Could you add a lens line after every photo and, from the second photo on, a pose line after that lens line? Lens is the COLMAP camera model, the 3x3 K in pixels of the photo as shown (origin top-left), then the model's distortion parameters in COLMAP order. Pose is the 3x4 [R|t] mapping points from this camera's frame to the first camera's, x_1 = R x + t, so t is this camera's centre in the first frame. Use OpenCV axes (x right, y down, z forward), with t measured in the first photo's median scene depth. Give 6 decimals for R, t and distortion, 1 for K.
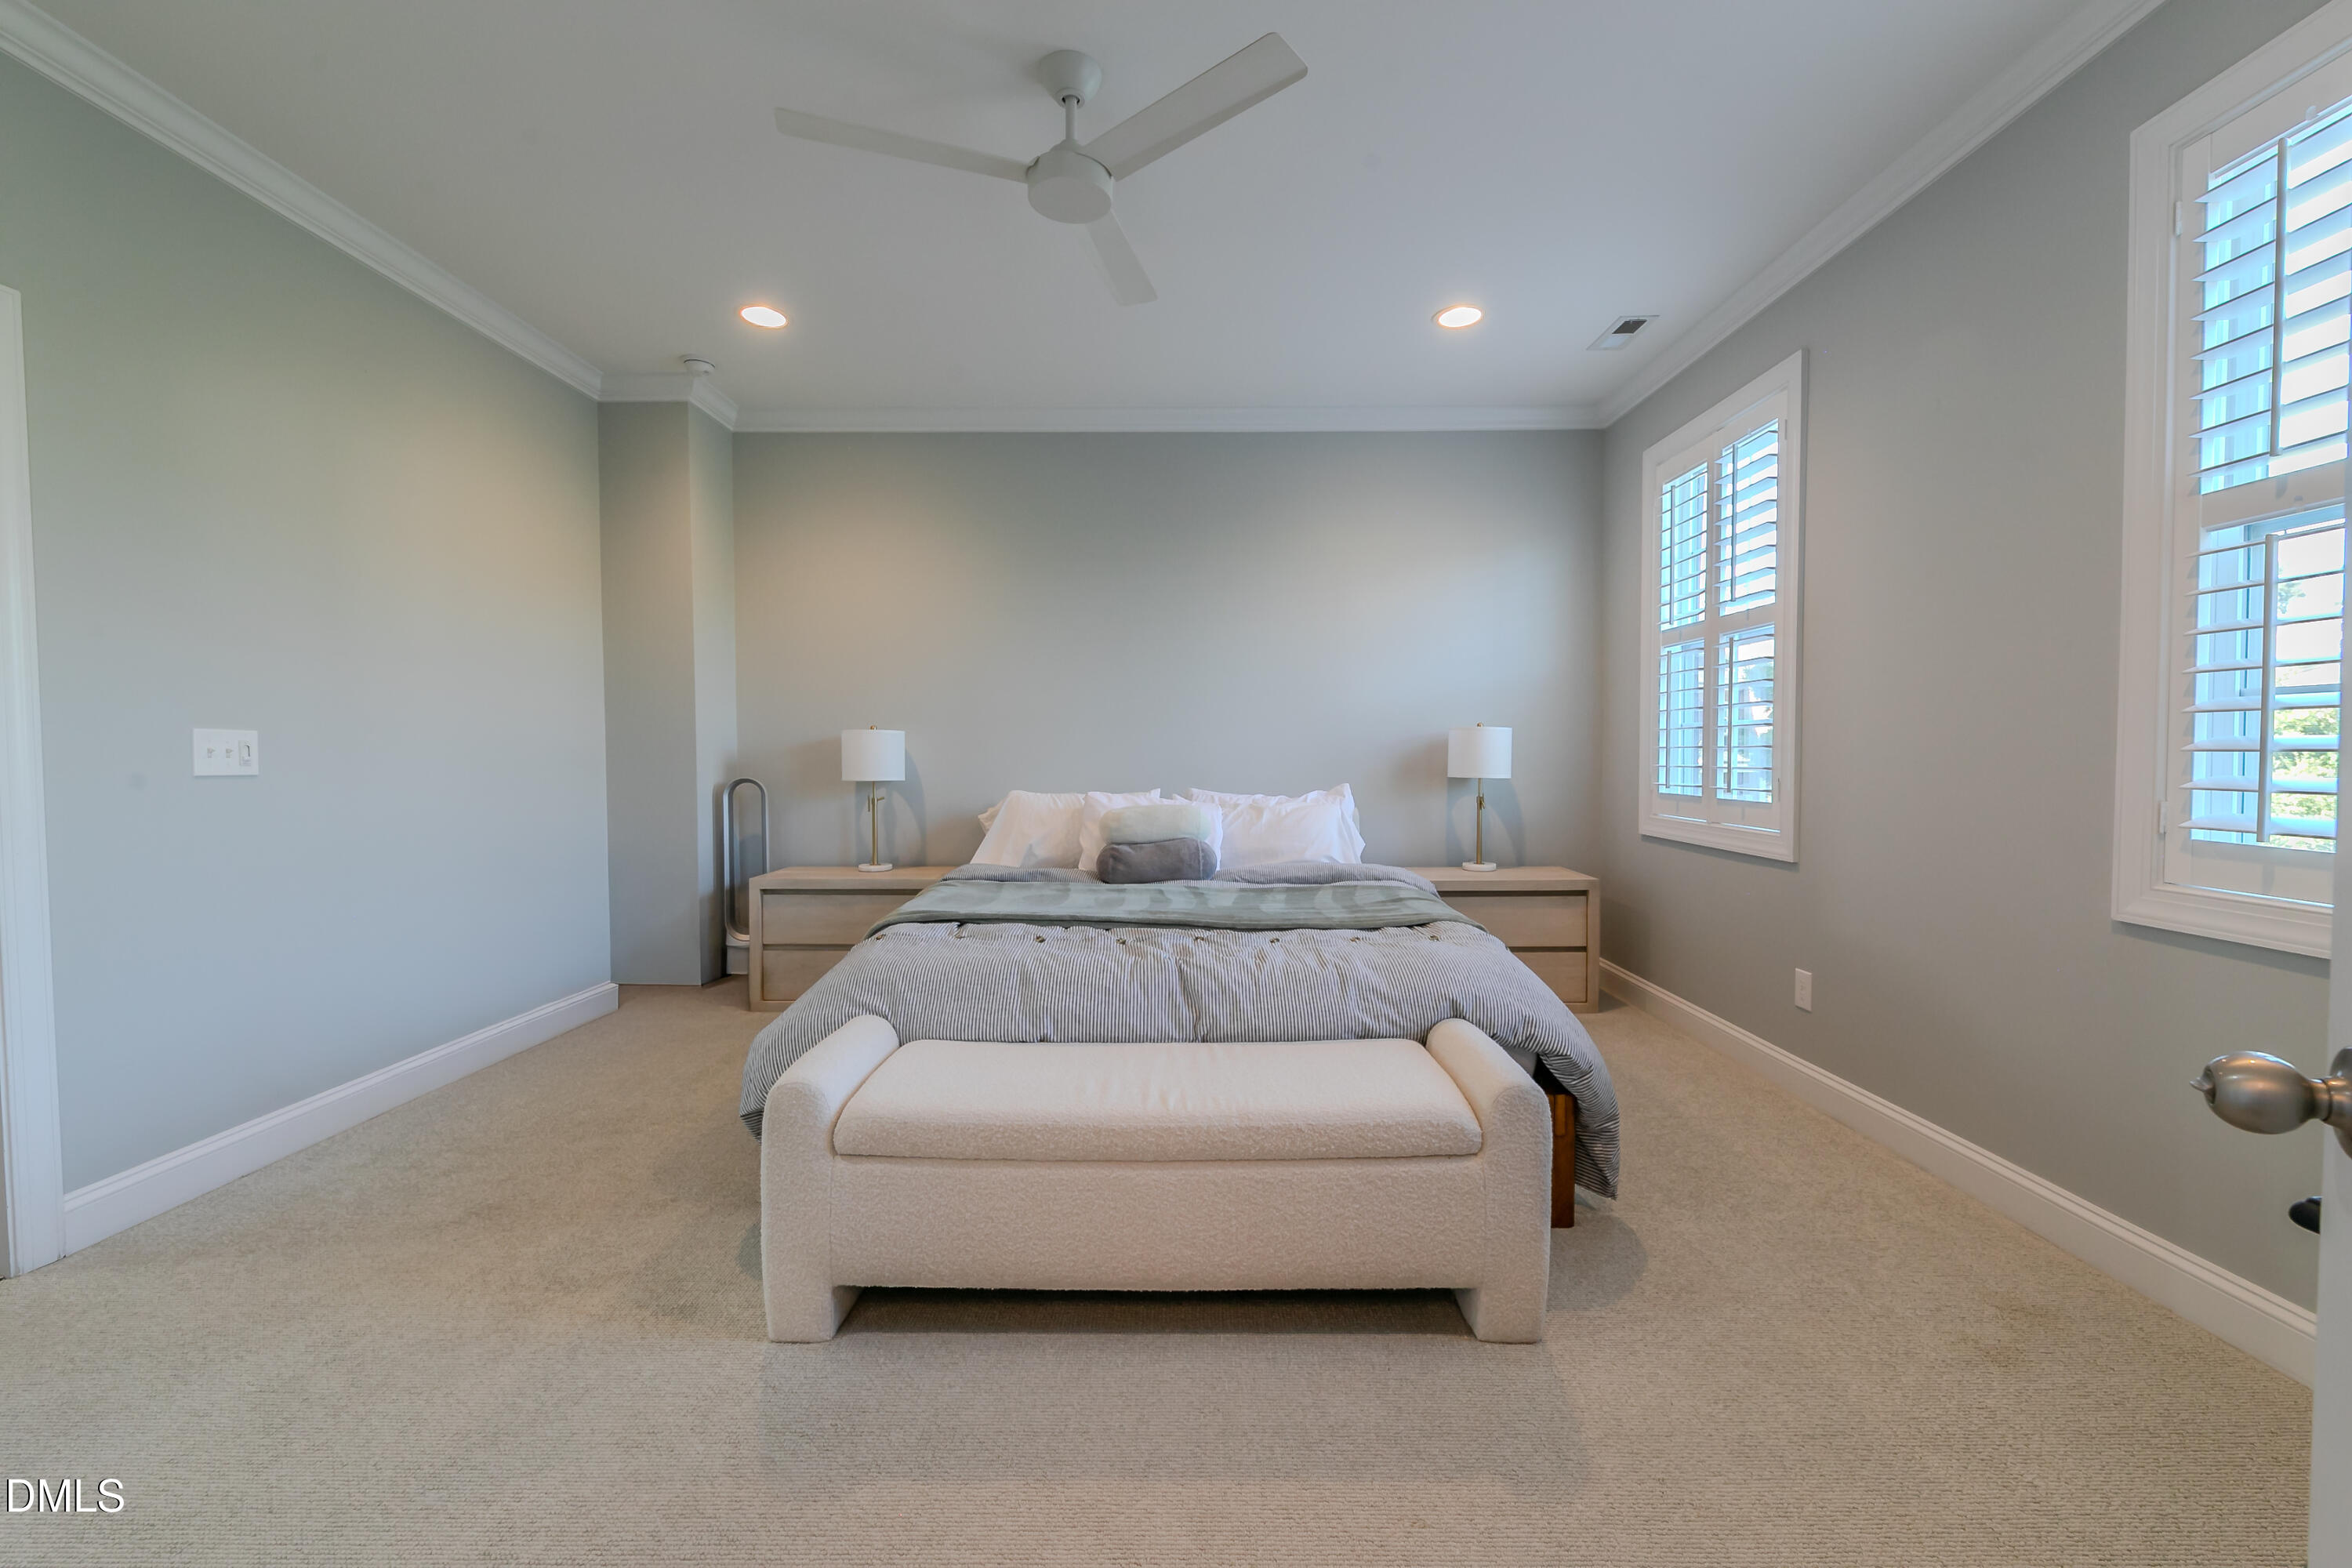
lens RADIAL K [[886.4, 0, 1180.6], [0, 886.4, 784.4], [0, 0, 1]] dist [0.007167, -0.003306]
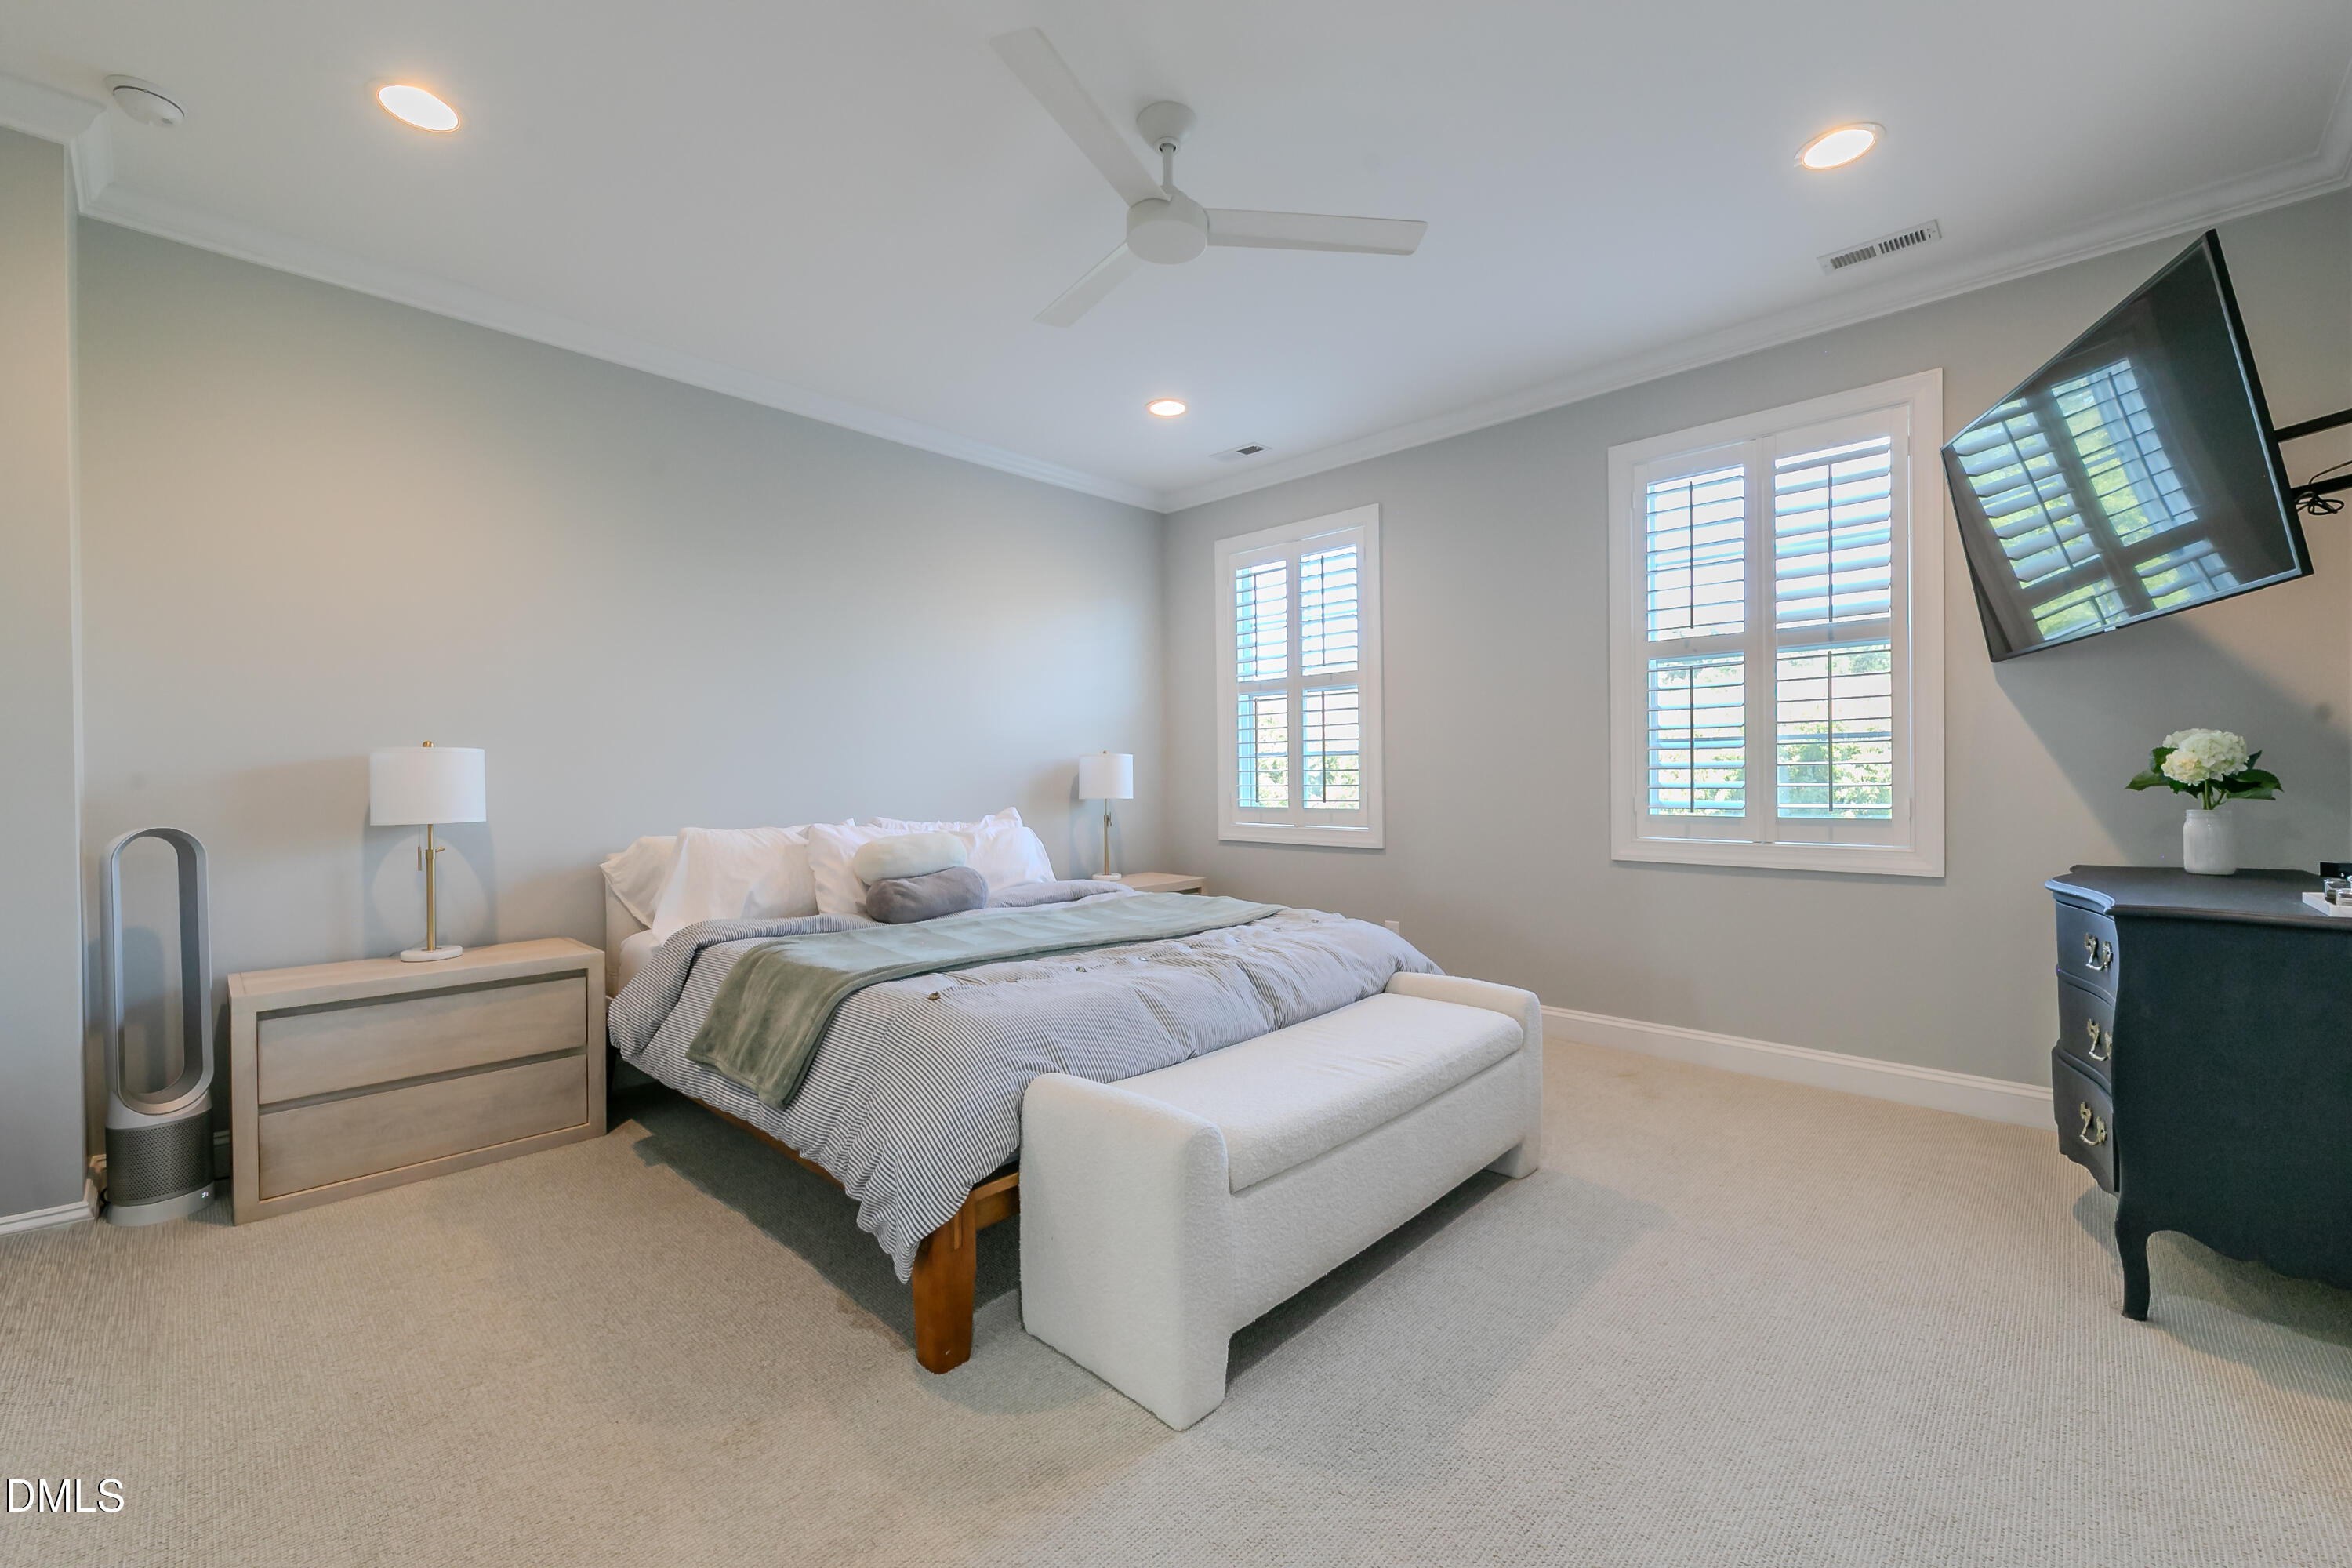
lens RADIAL K [[886.4, 0, 1180.6], [0, 886.4, 784.4], [0, 0, 1]] dist [0.007167, -0.003306]
pose [[0.716865, -0.011914, 0.697111, -0.477951], [0.034090, 0.999257, -0.017978, -0.002533], [-0.696379, 0.036653, 0.716738, 0.150501]]
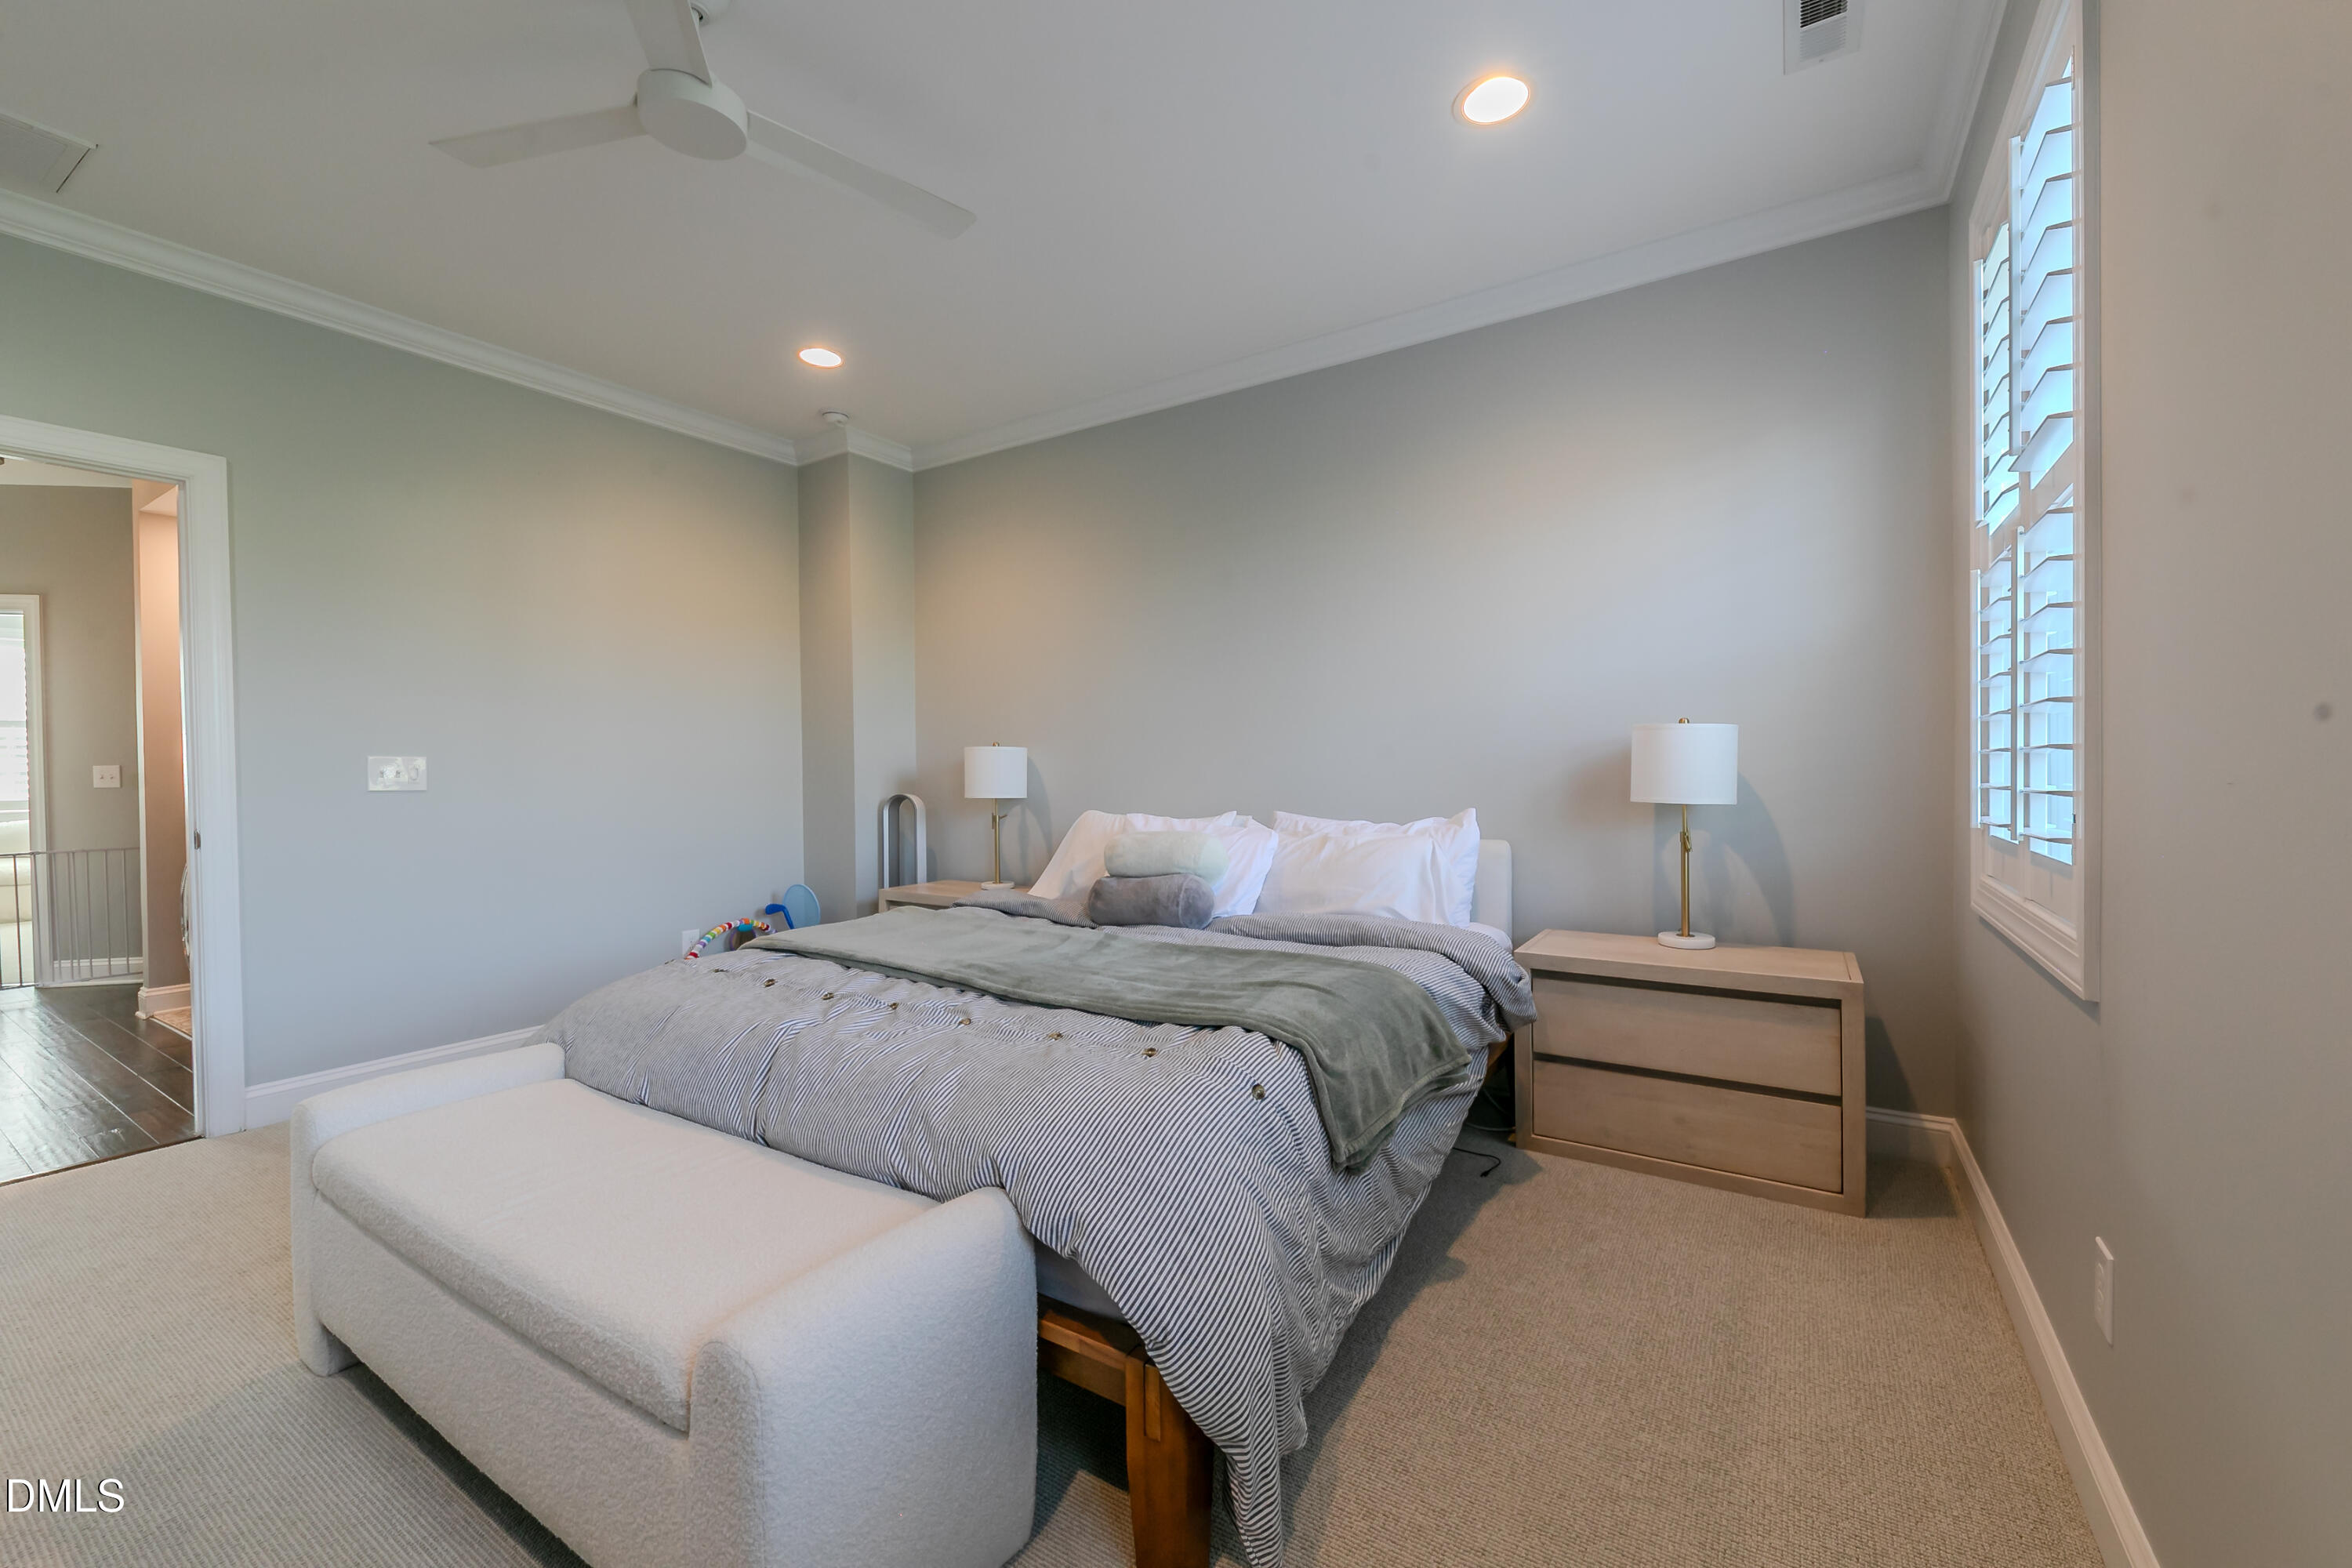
lens RADIAL K [[886.4, 0, 1180.6], [0, 886.4, 784.4], [0, 0, 1]] dist [0.007167, -0.003306]
pose [[0.854570, 0.001806, -0.519333, 0.419286], [-0.011897, 0.999800, -0.016100, -0.007222], [0.519200, 0.019937, 0.854420, 0.298092]]
